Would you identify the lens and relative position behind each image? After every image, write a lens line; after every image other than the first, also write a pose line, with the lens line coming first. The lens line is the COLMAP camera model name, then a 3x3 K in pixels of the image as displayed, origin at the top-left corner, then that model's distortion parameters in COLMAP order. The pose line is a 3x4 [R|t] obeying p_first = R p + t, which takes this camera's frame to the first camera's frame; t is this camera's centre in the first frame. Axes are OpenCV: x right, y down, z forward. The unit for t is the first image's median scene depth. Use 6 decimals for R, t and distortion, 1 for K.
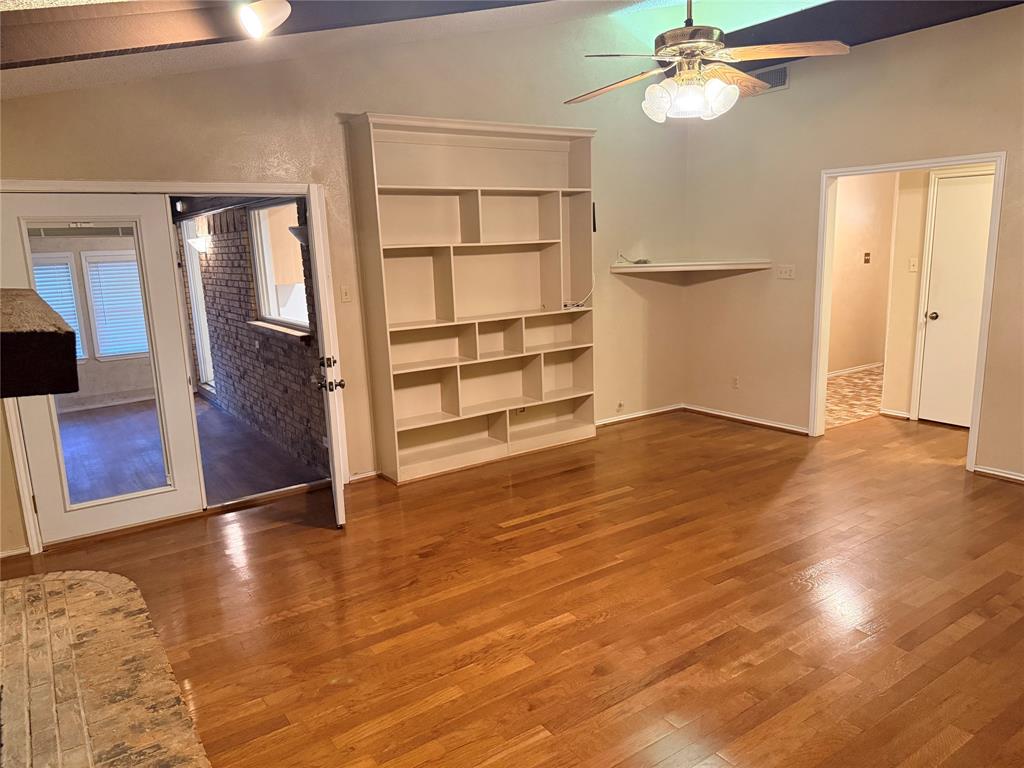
lens RADIAL K [[717.7, 0, 512.0], [0, 717.7, 384.0], [0, 0, 1]] dist [0.126058, -0.168331]
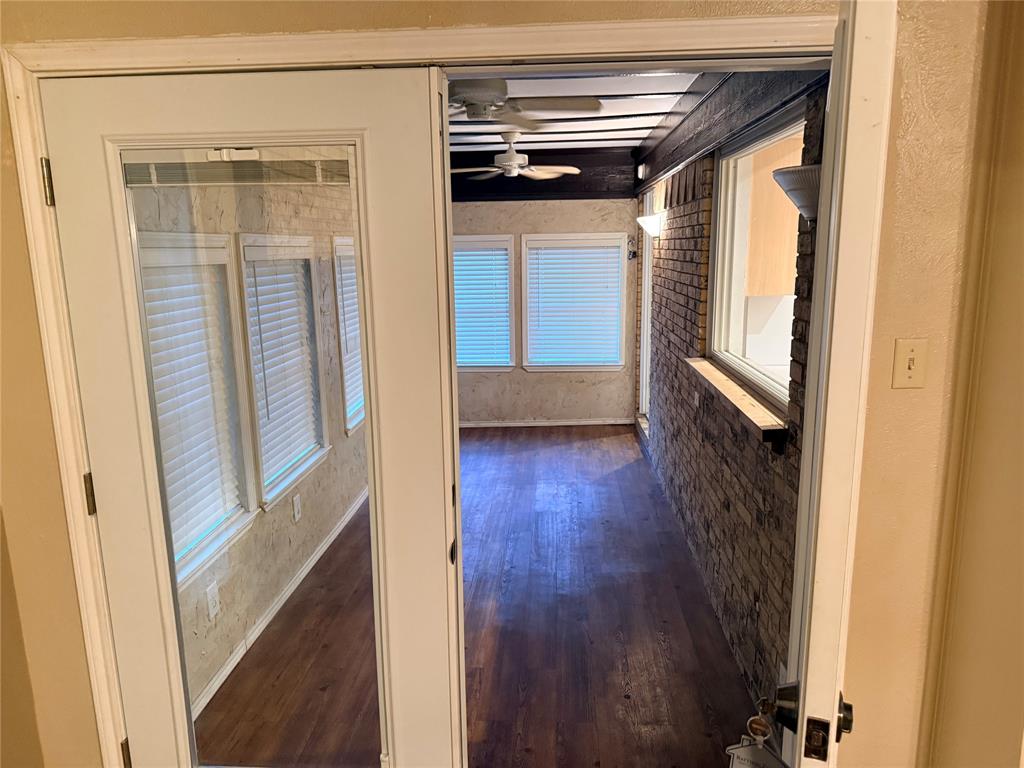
lens RADIAL K [[717.7, 0, 512.0], [0, 717.7, 384.0], [0, 0, 1]] dist [0.126058, -0.168331]
pose [[0.786525, 0.144217, -0.600482, -0.122585], [-0.133888, 0.989045, 0.062169, -0.079883], [0.602870, 0.031500, 0.797218, 0.448977]]
